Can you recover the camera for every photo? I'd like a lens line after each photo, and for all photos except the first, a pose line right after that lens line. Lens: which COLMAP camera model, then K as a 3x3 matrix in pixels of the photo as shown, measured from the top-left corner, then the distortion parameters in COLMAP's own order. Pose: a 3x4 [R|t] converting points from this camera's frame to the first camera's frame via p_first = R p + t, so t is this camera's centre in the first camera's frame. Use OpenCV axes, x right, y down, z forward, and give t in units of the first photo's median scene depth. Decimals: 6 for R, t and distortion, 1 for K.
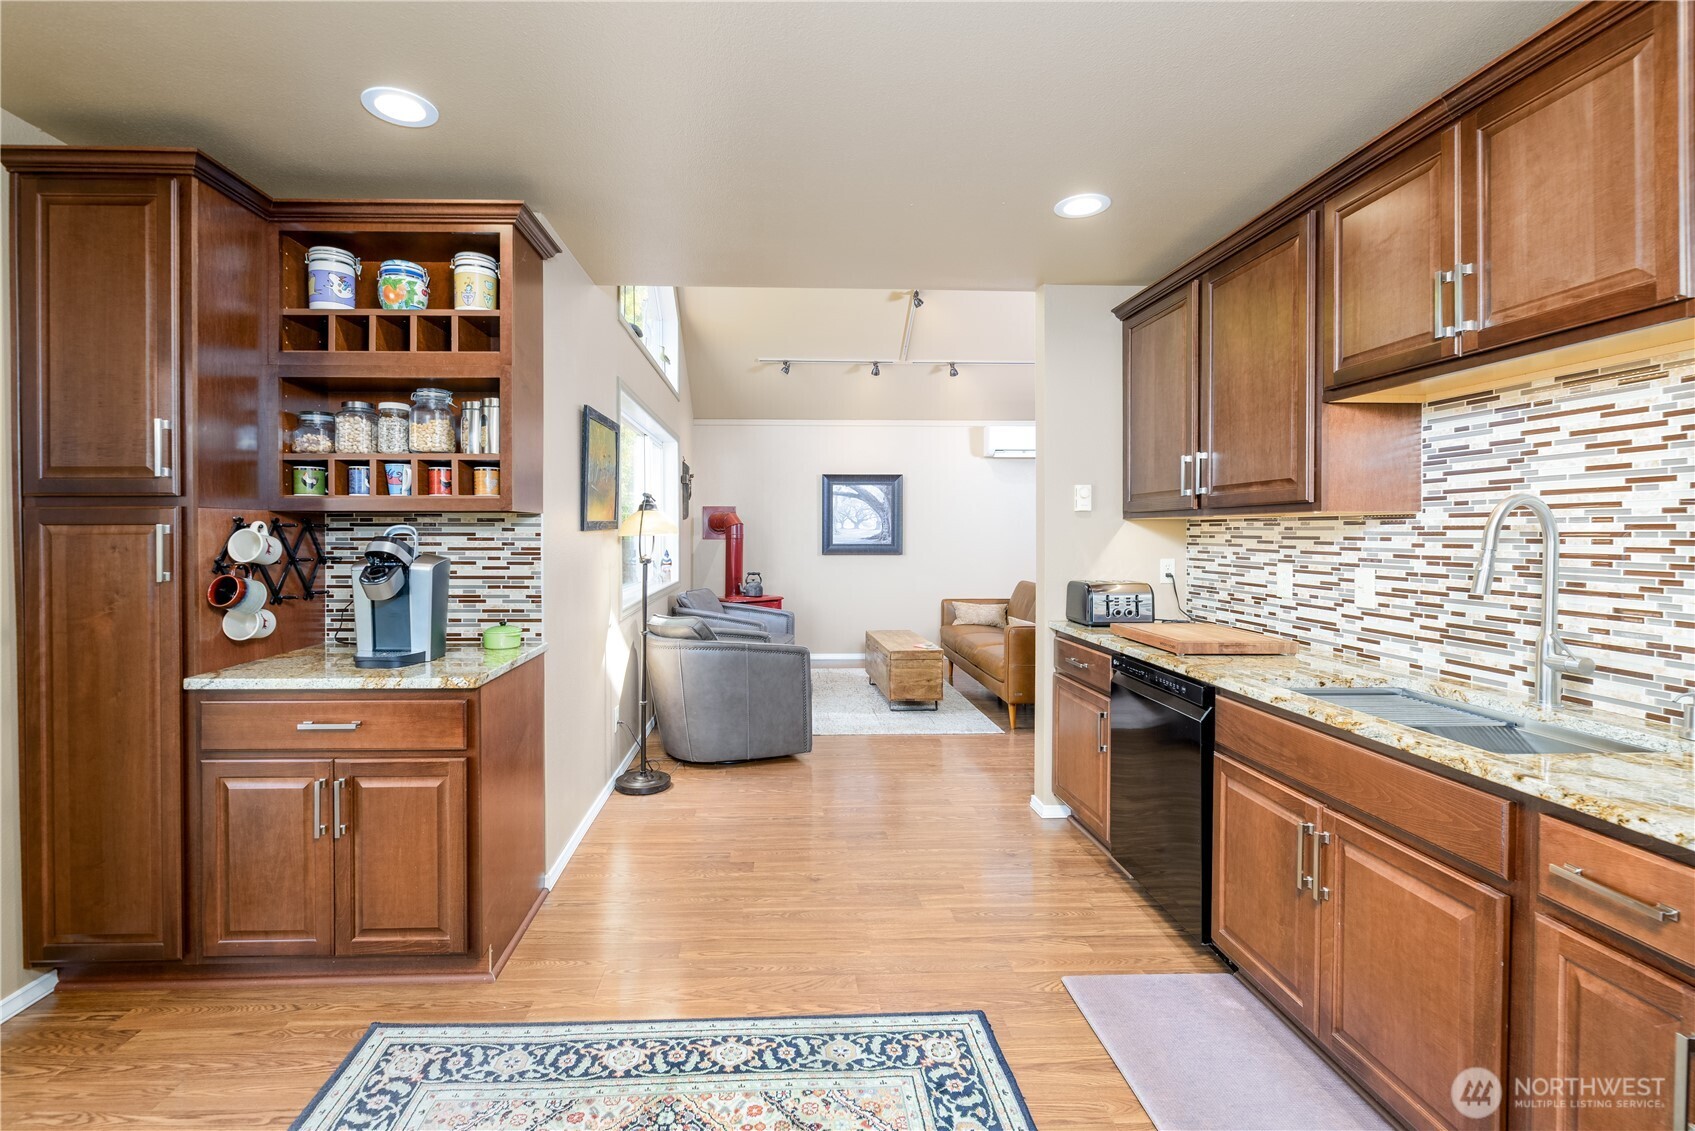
lens RADIAL K [[763.4, 0, 798.9], [0, 763.4, 539.7], [0, 0, 1]] dist [-0.001657, -0.000761]
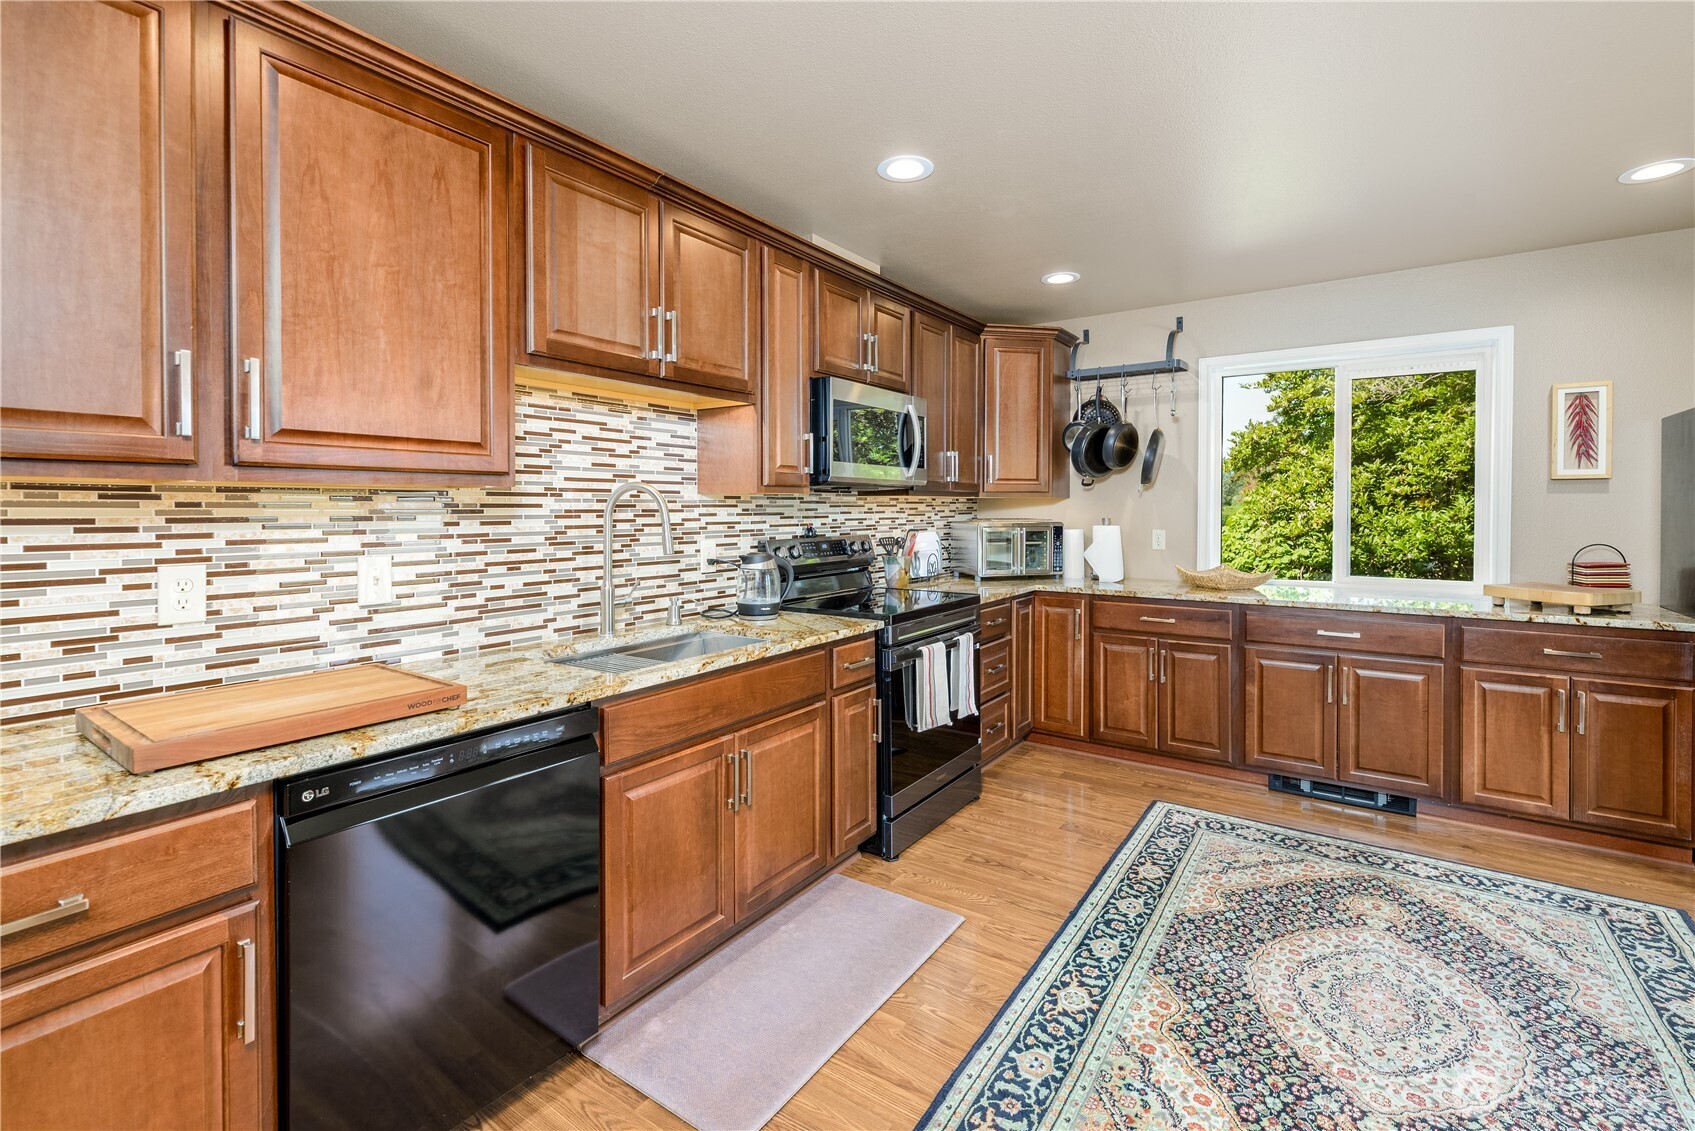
lens RADIAL K [[752.8, 0, 850.0], [0, 752.8, 518.3], [0, 0, 1]] dist [-0.000575, -0.000226]
pose [[-0.801402, -0.006406, 0.598091, -0.150603], [0.008195, 0.999731, 0.021689, -0.016608], [-0.598070, 0.022282, -0.801134, 1.520875]]
